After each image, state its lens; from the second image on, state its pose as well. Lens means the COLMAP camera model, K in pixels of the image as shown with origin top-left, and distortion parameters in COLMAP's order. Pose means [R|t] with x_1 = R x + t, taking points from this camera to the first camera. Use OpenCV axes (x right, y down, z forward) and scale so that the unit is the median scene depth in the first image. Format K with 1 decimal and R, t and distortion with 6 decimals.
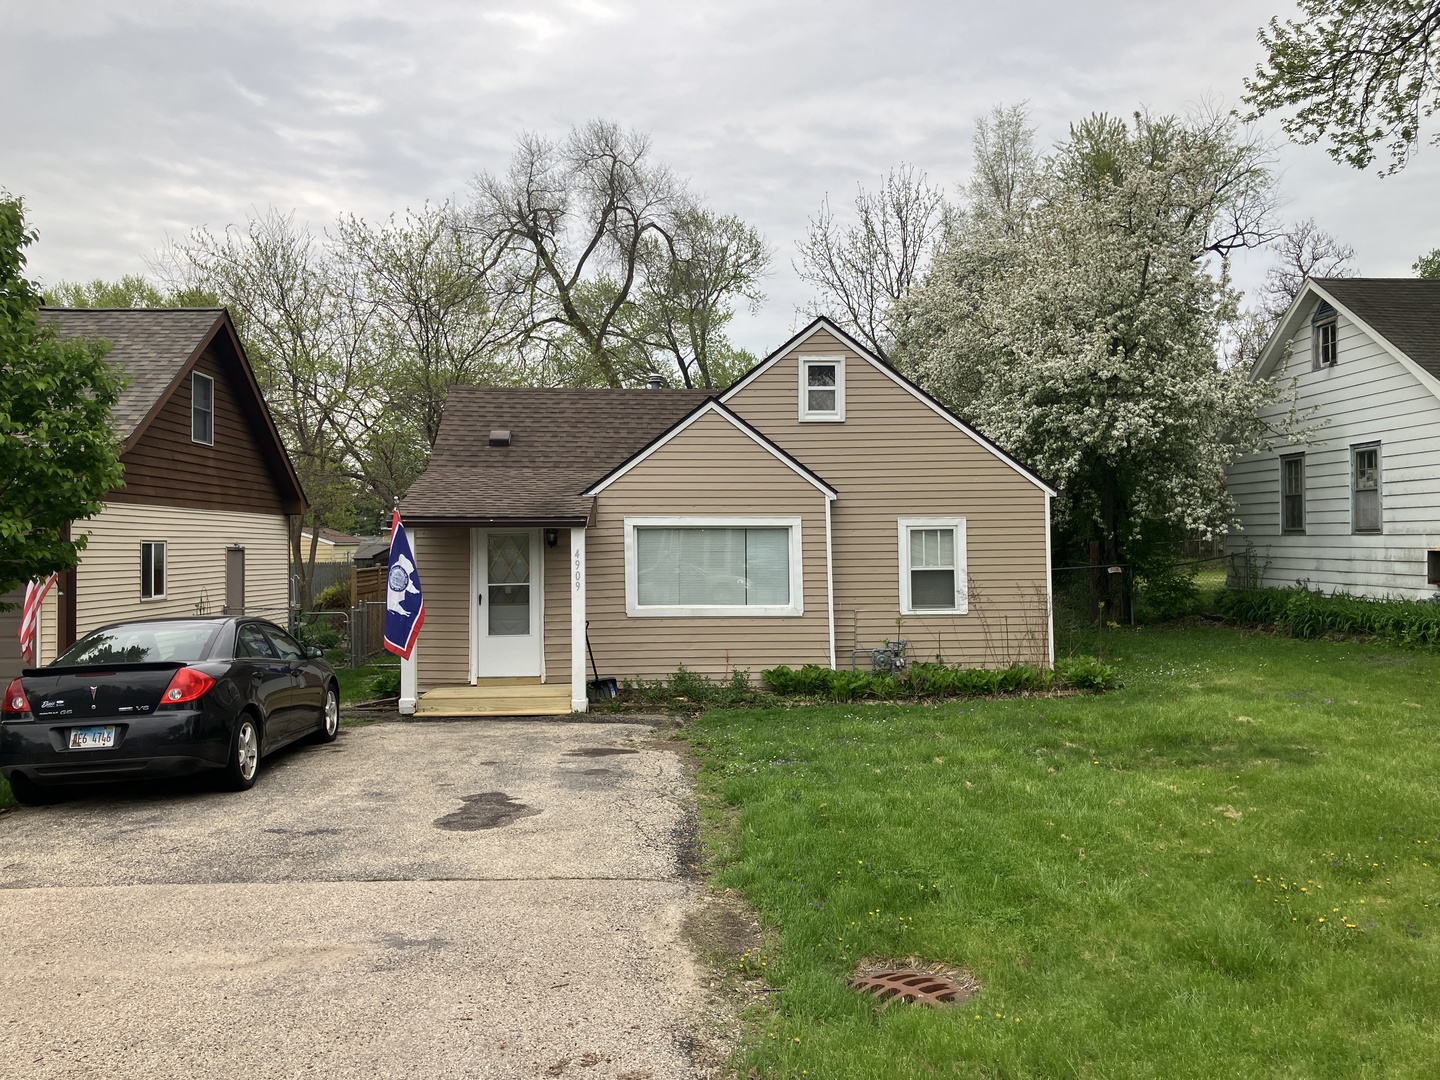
lens RADIAL K [[1196.5, 0, 720.0], [0, 1196.5, 540.0], [0, 0, 1]] dist [0.004936, 0.009598]
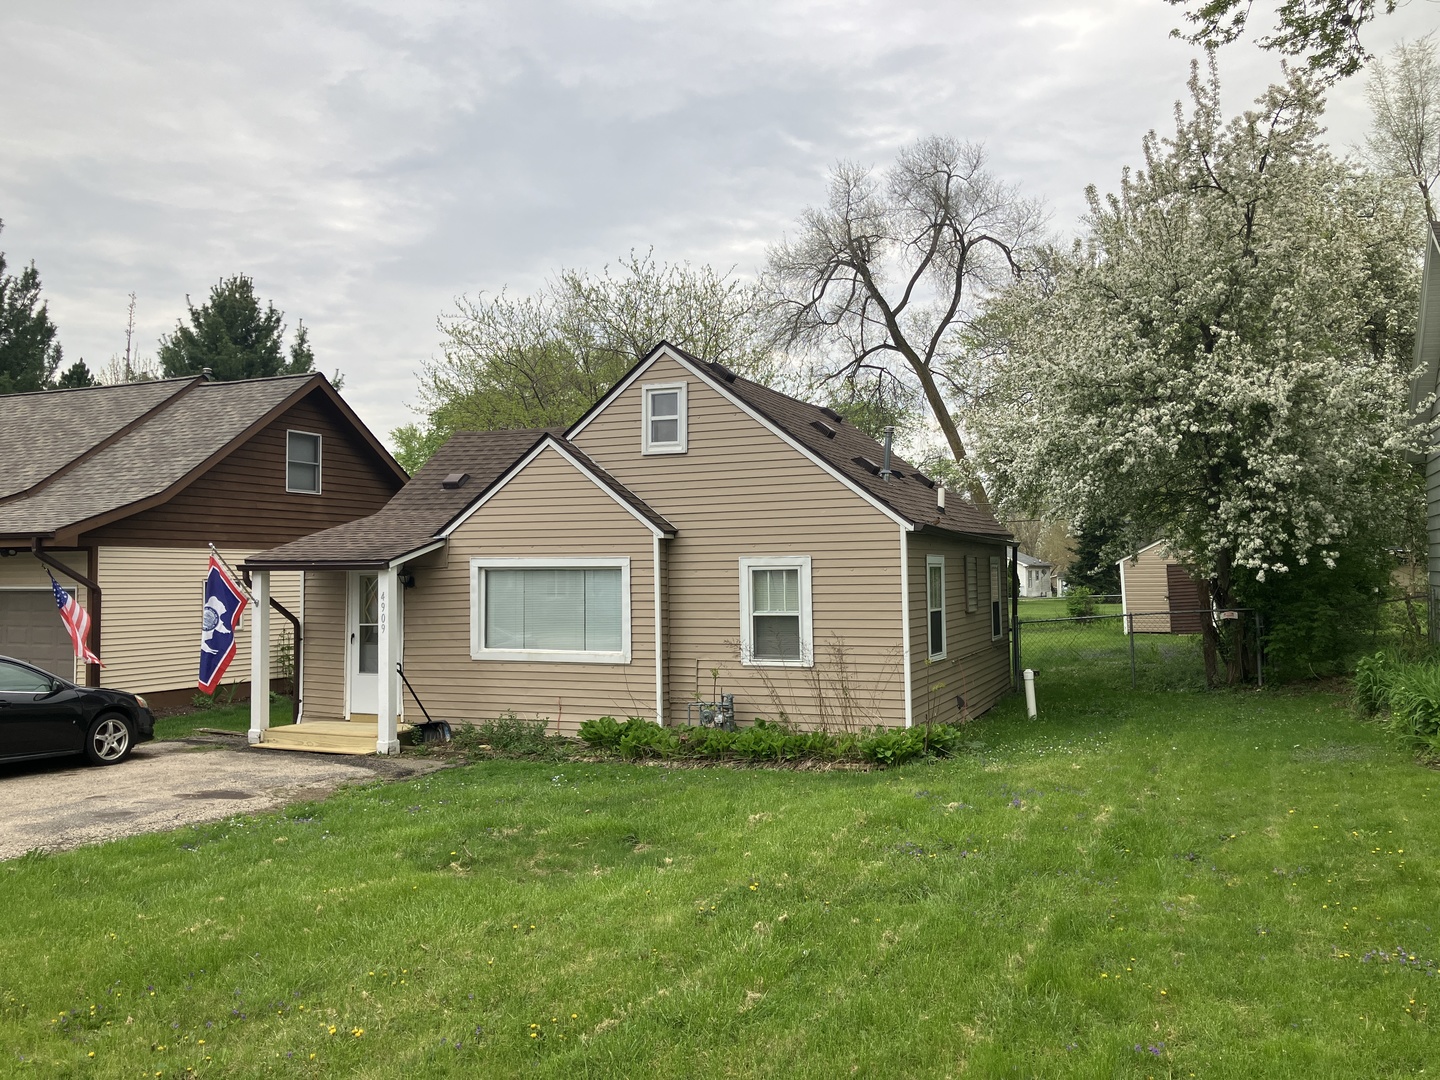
lens RADIAL K [[1262.0, 0, 757.1], [0, 1262.0, 526.0], [0, 0, 1]] dist [0.074636, 0.000000]
pose [[0.901476, -0.017840, -0.432462, 0.571146], [0.001103, 0.999242, -0.038921, -0.004806], [0.432828, 0.034609, 0.900812, 0.151431]]
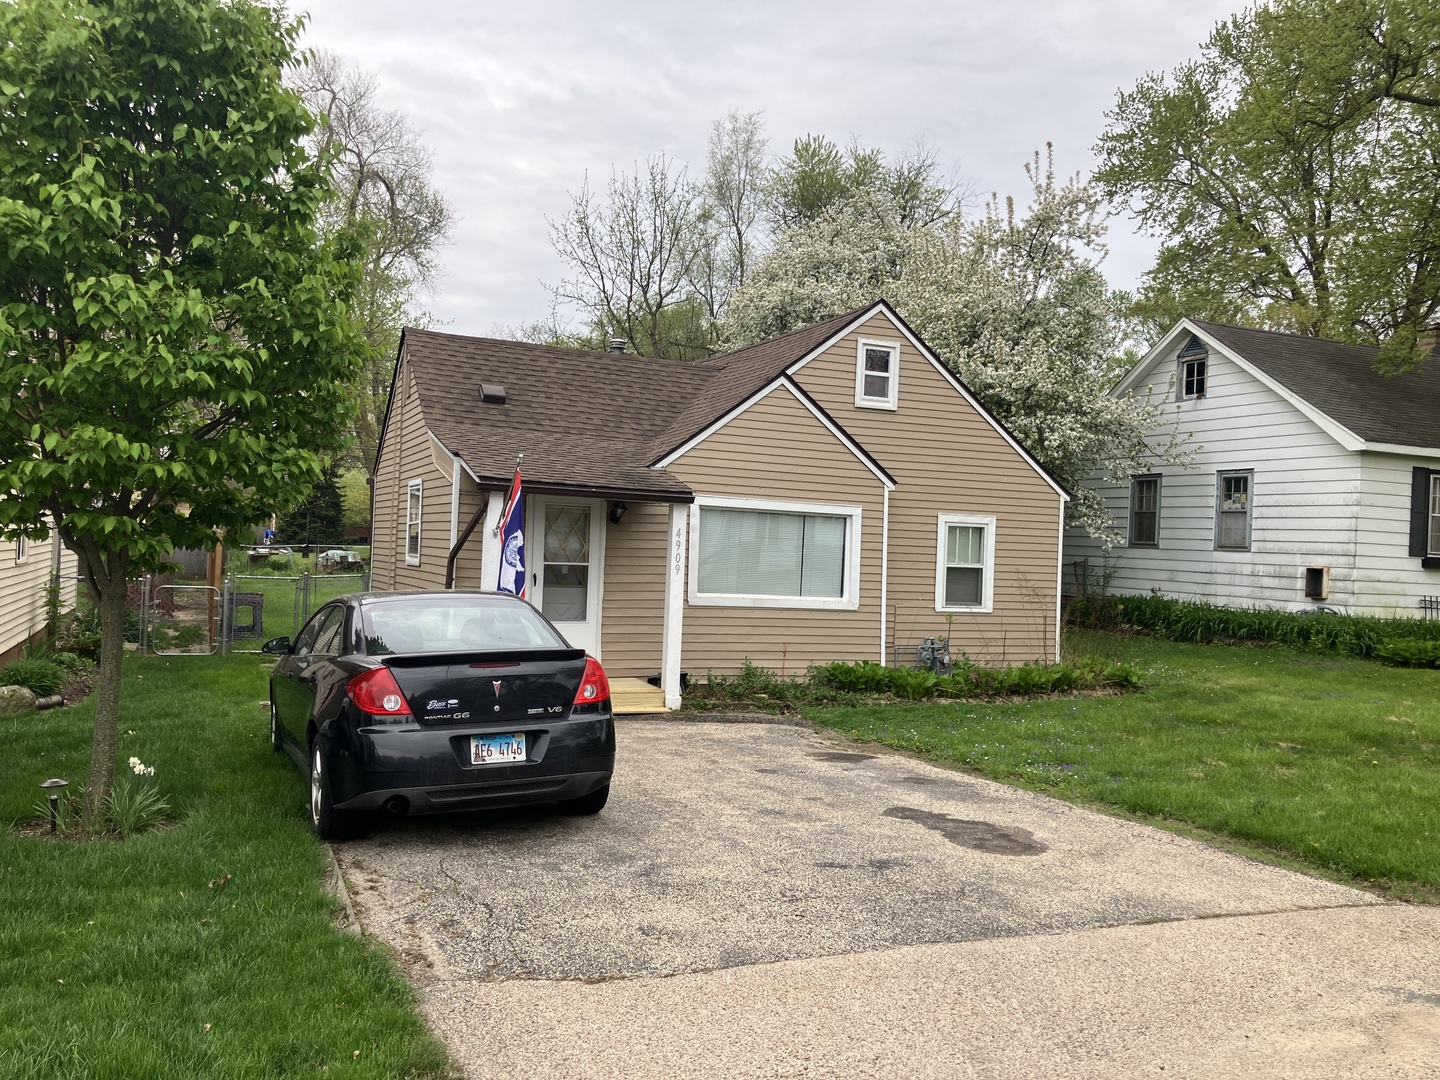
lens RADIAL K [[1196.5, 0, 720.0], [0, 1196.5, 540.0], [0, 0, 1]] dist [0.004936, 0.009598]
pose [[0.934479, 0.049875, 0.352508, -0.365597], [-0.052079, 0.998638, -0.003235, 0.016305], [-0.352190, -0.015336, 0.935803, 0.140540]]
